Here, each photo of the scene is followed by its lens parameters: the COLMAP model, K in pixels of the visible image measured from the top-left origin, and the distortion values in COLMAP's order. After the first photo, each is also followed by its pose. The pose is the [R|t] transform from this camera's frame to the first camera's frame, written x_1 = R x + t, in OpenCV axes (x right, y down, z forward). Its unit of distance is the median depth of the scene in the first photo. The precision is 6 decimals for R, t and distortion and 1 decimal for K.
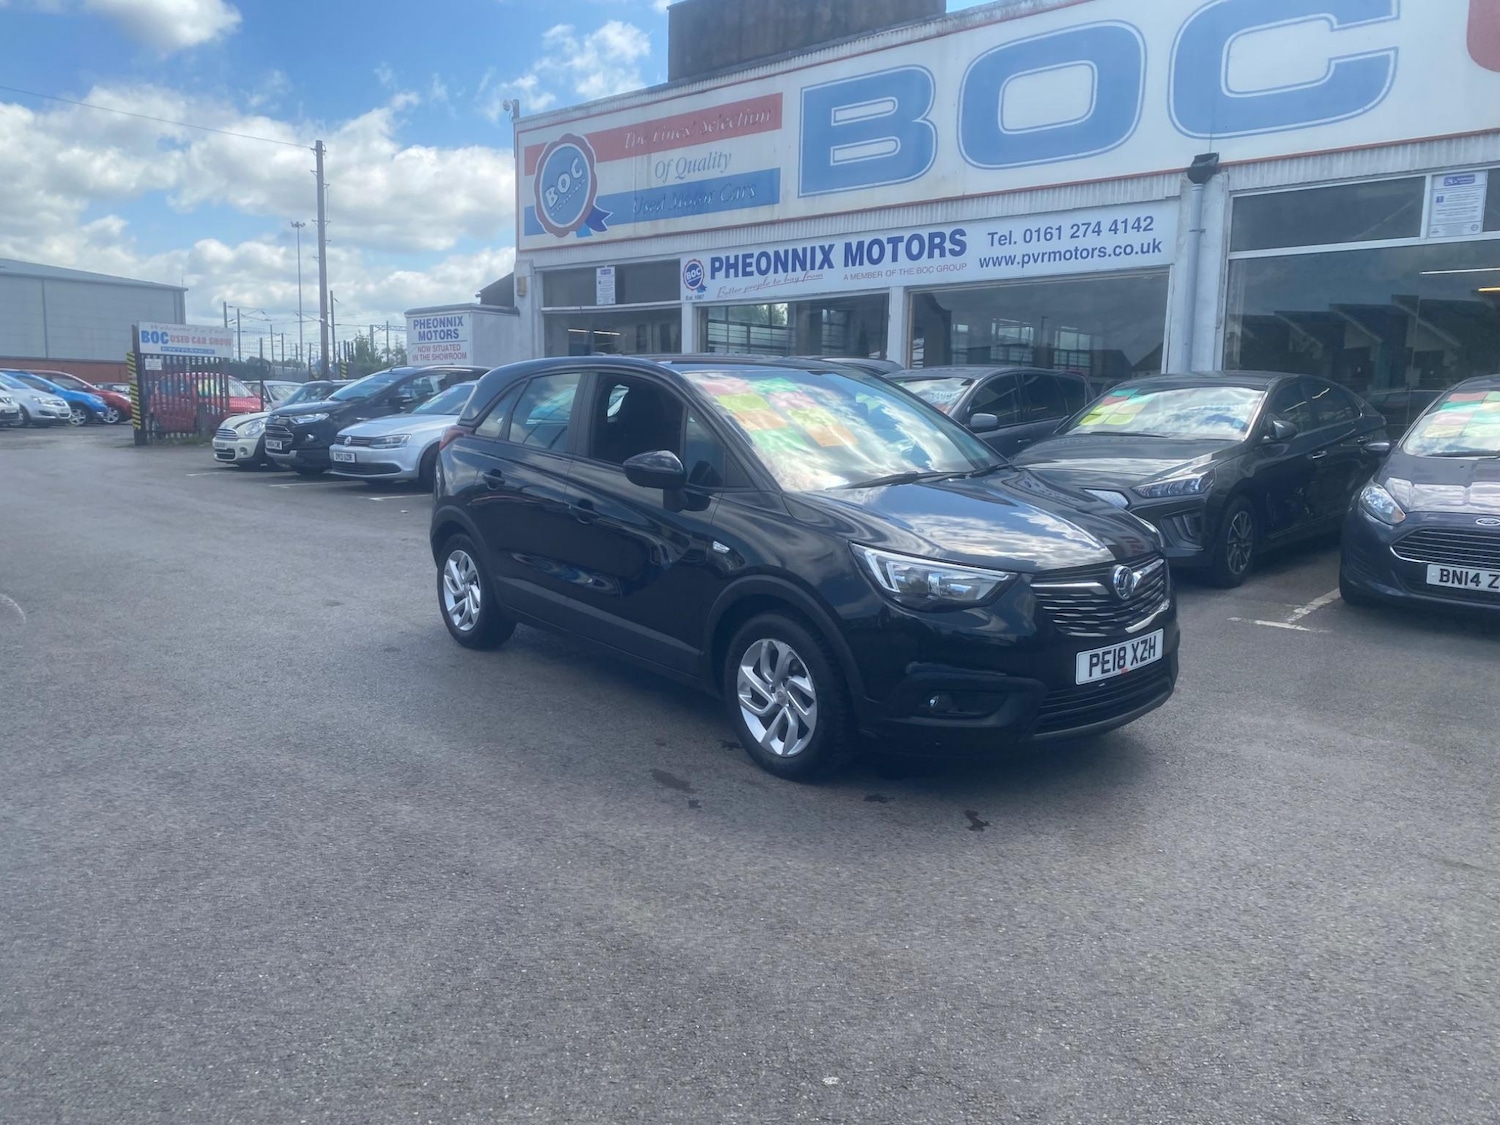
lens RADIAL K [[1137.3, 0, 750.0], [0, 1137.3, 562.5], [0, 0, 1]] dist [0.054740, -0.077176]
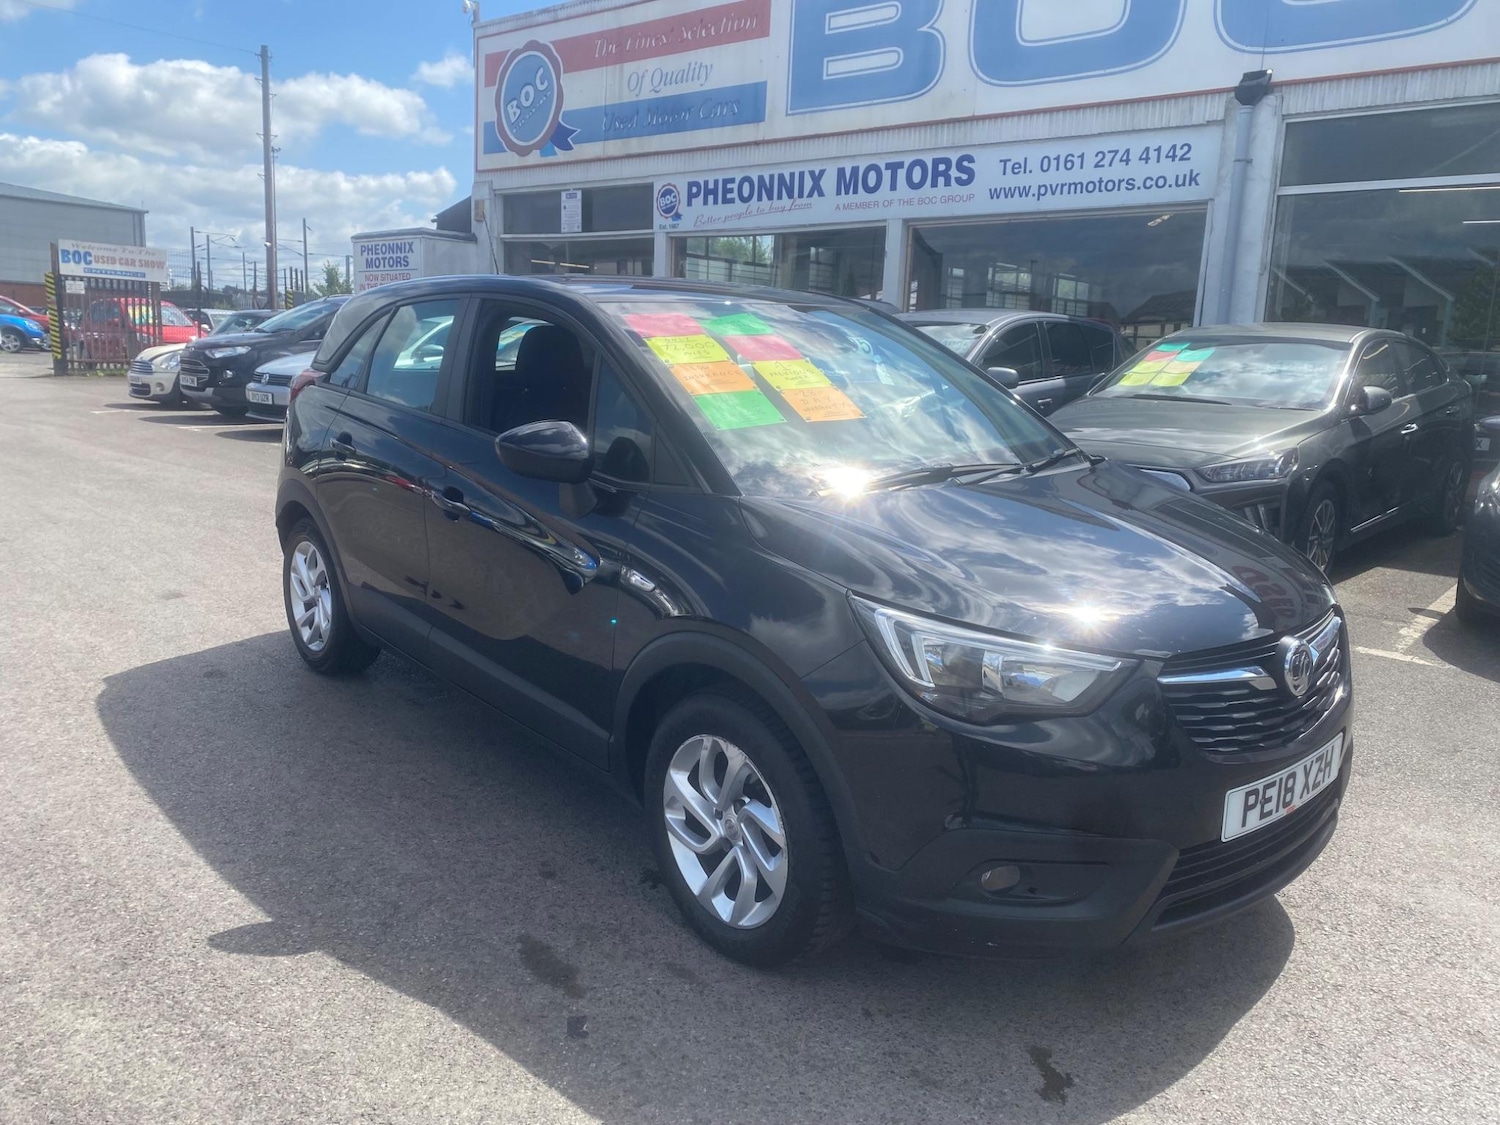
lens RADIAL K [[1143.5, 0, 758.4], [0, 1143.5, 562.8], [0, 0, 1]] dist [0.016090, -0.009940]
pose [[0.999480, 0.020952, 0.024523, 0.006608], [-0.022105, 0.998615, 0.047738, -0.015588], [-0.023489, -0.048255, 0.998559, 0.104660]]
